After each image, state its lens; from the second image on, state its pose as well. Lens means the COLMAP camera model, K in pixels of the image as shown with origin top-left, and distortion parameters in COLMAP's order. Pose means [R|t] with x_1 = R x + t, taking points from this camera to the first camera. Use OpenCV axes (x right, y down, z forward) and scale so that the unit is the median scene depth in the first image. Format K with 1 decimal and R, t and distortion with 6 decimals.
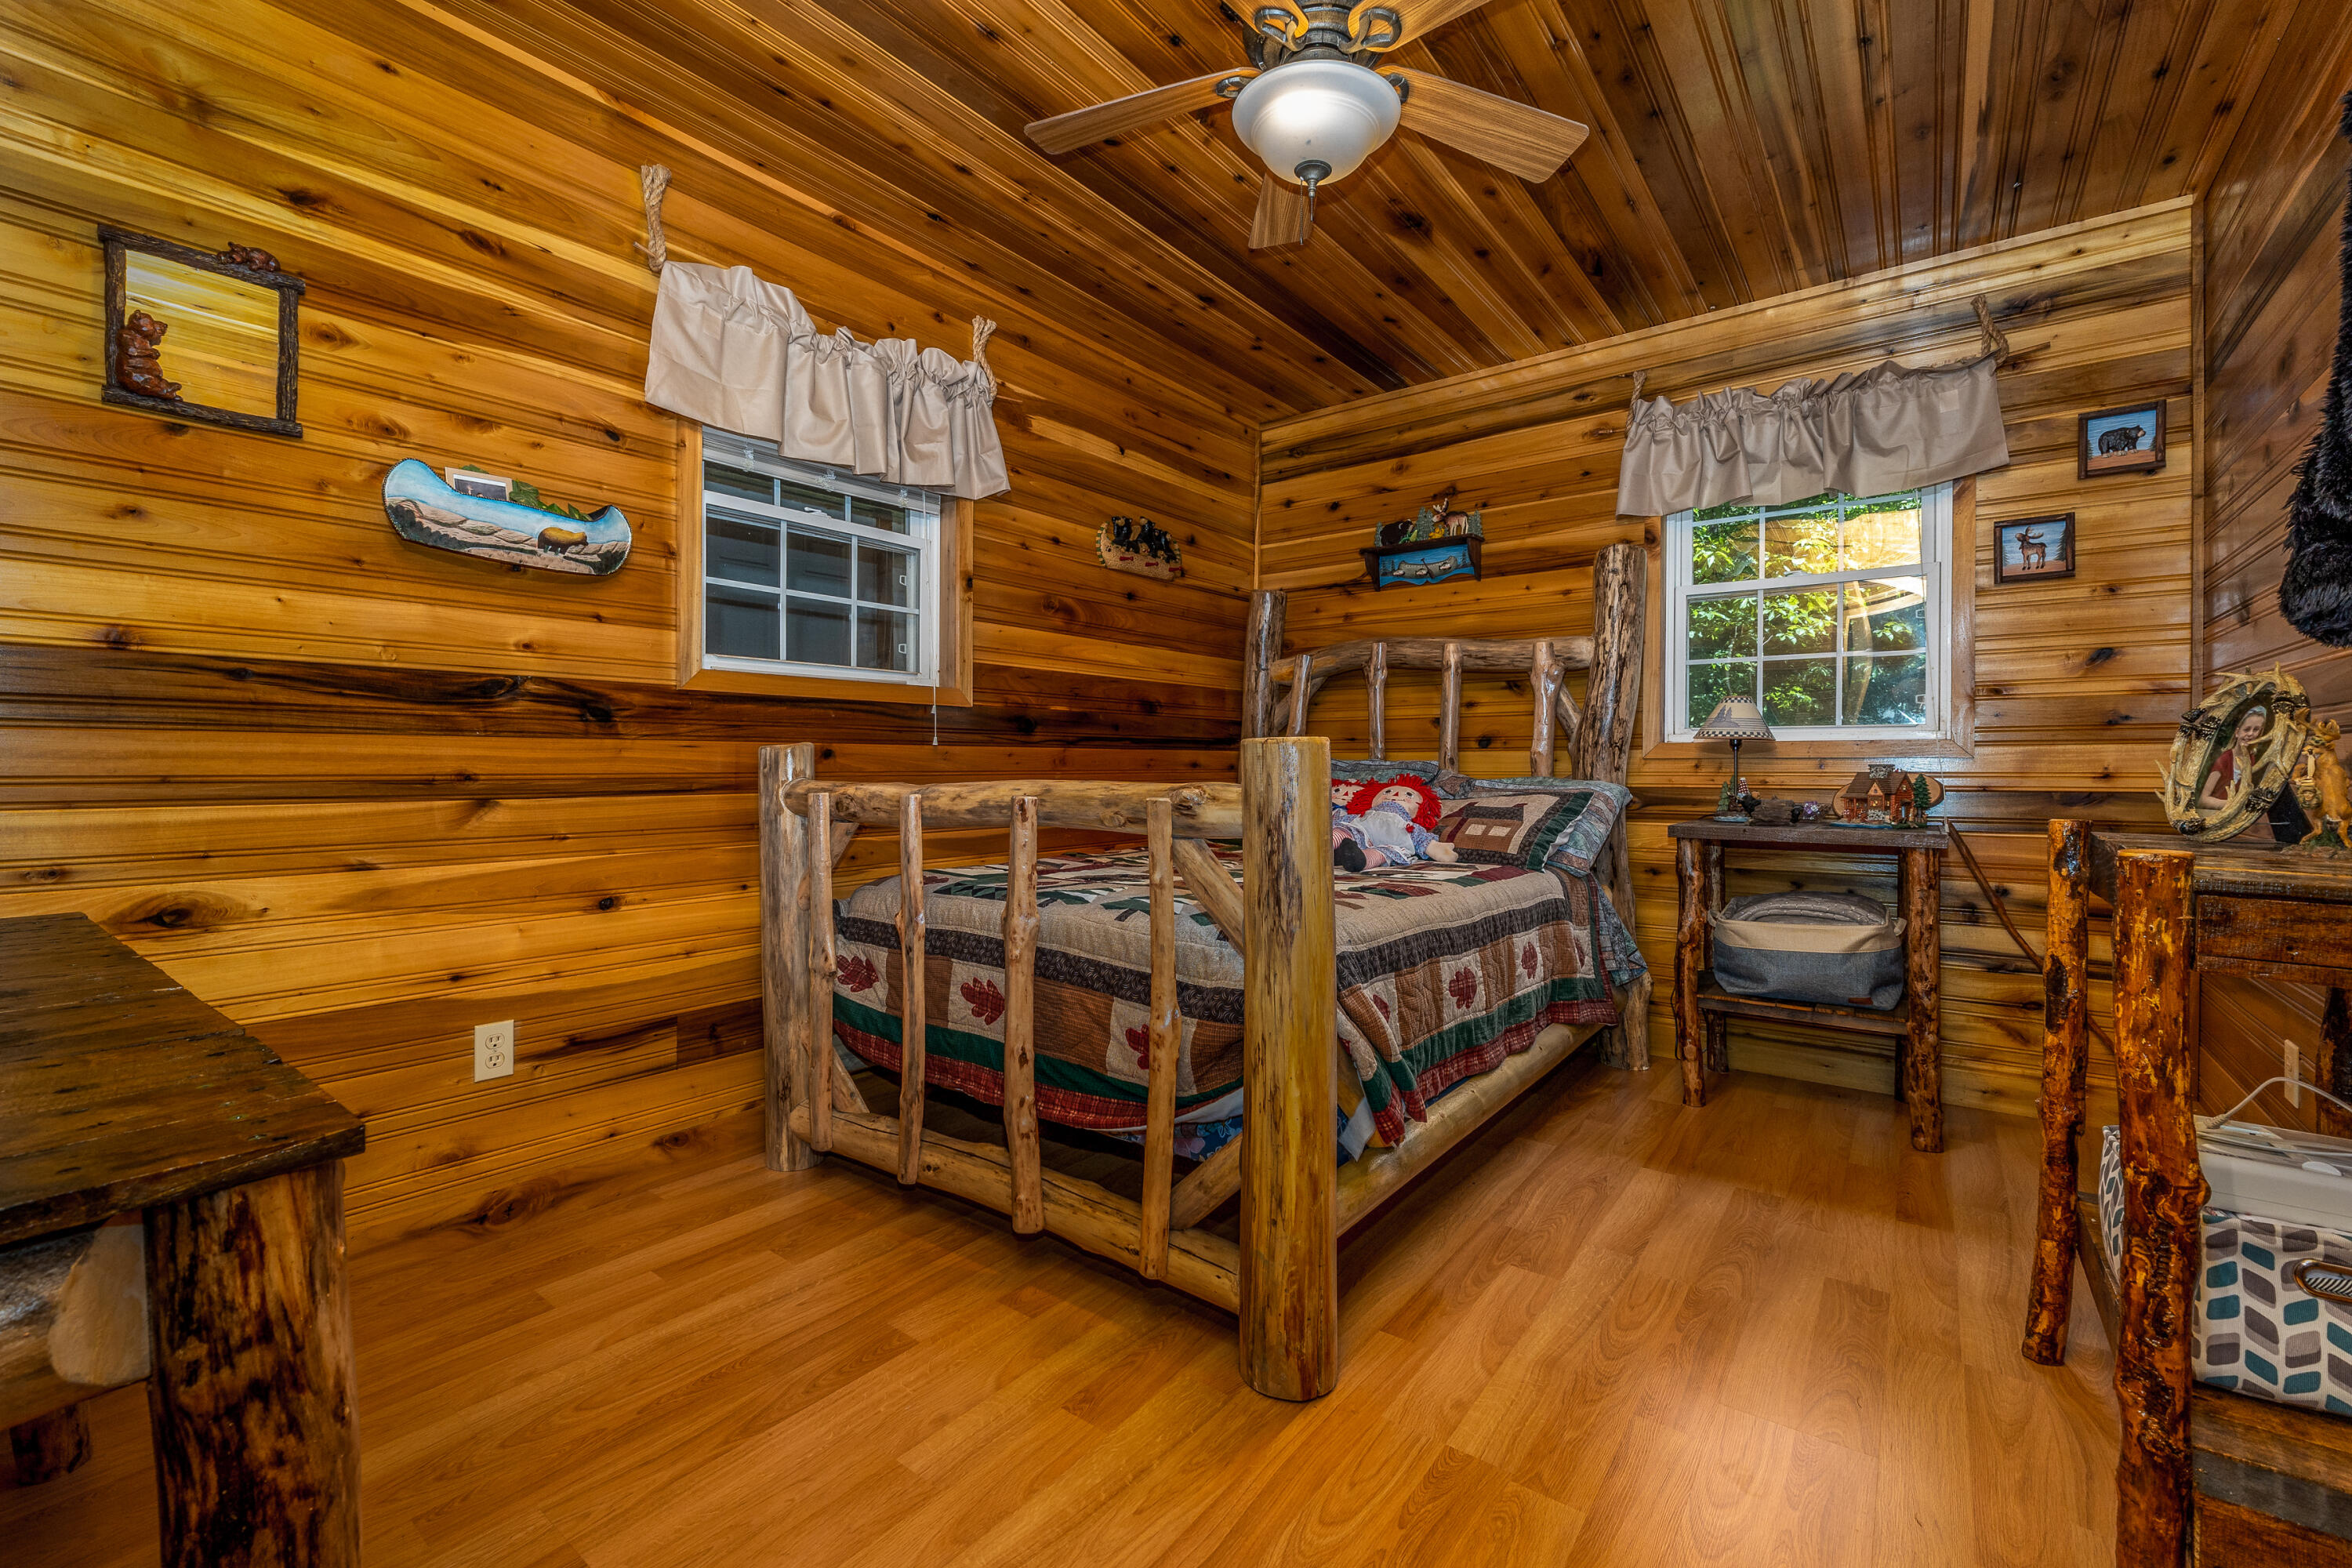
lens RADIAL K [[1004.1, 0, 1177.2], [0, 1004.1, 781.9], [0, 0, 1]] dist [0.001930, 0.000015]
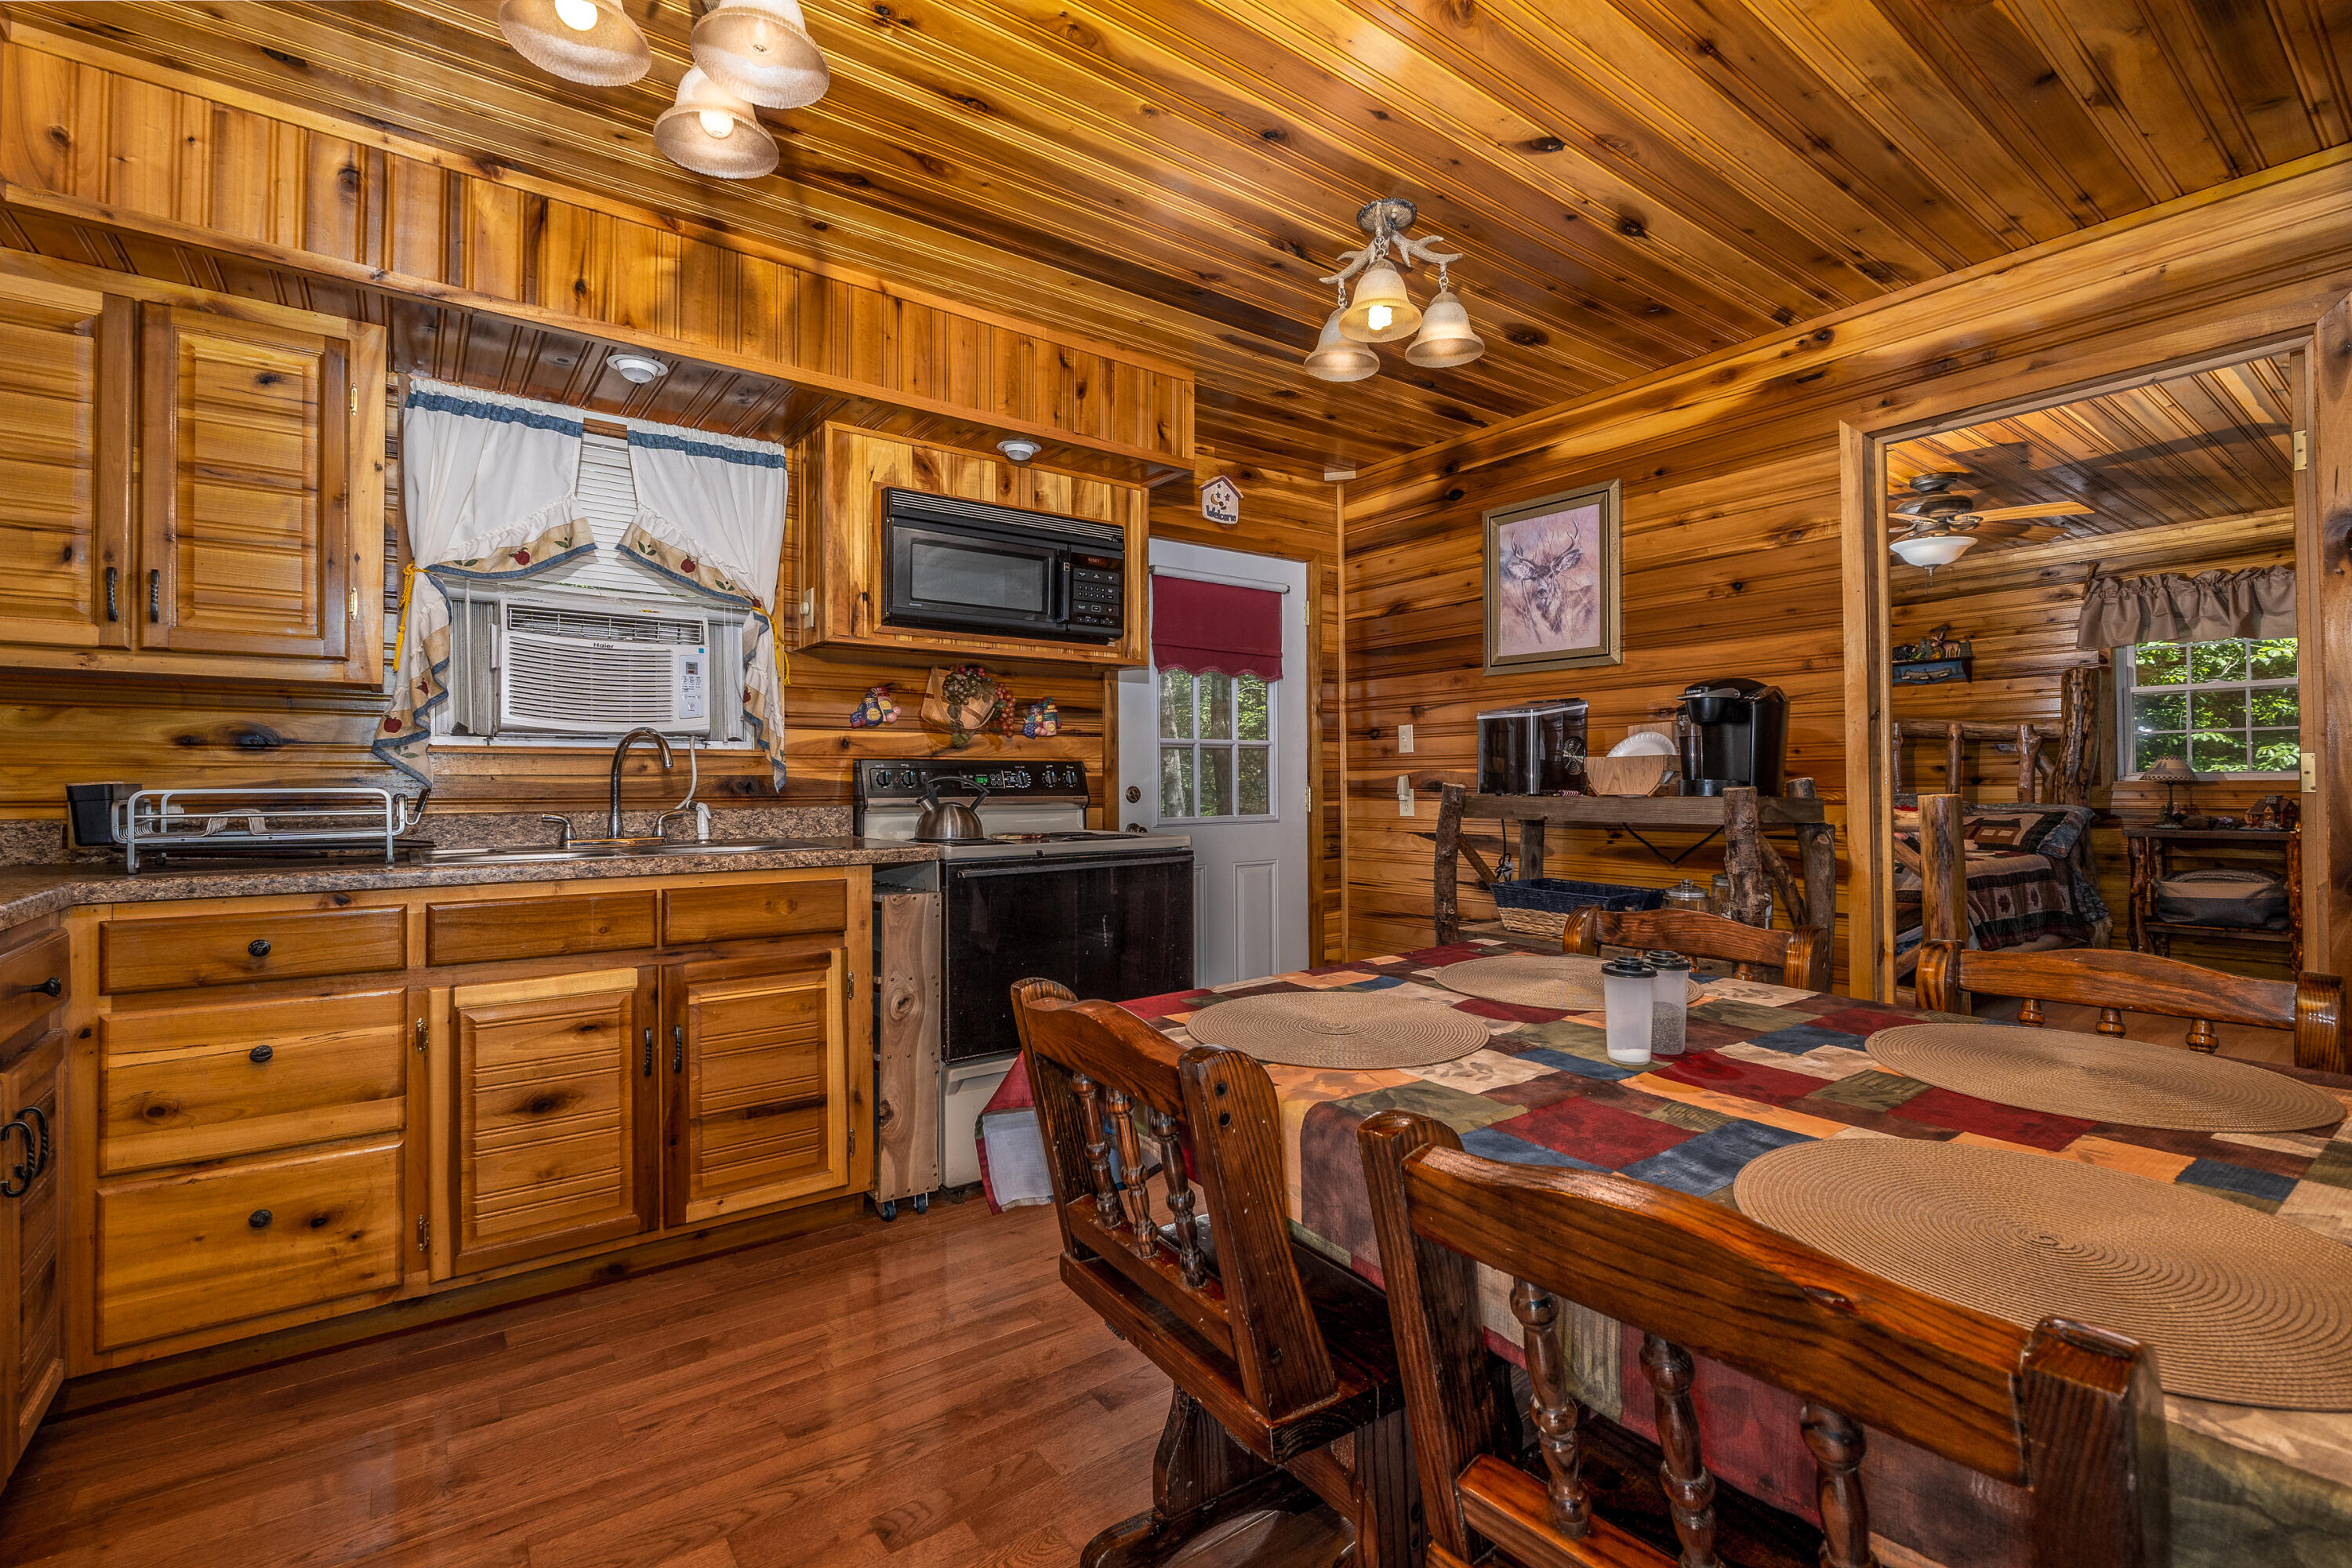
lens RADIAL K [[1004.1, 0, 1101.9], [0, 1004.1, 777.3], [0, 0, 1]] dist [0.001930, 0.000015]
pose [[0.944466, -0.017659, -0.328134, -0.630327], [0.011193, 0.999704, -0.021584, -0.032144], [0.328418, 0.016713, 0.944384, -1.276394]]
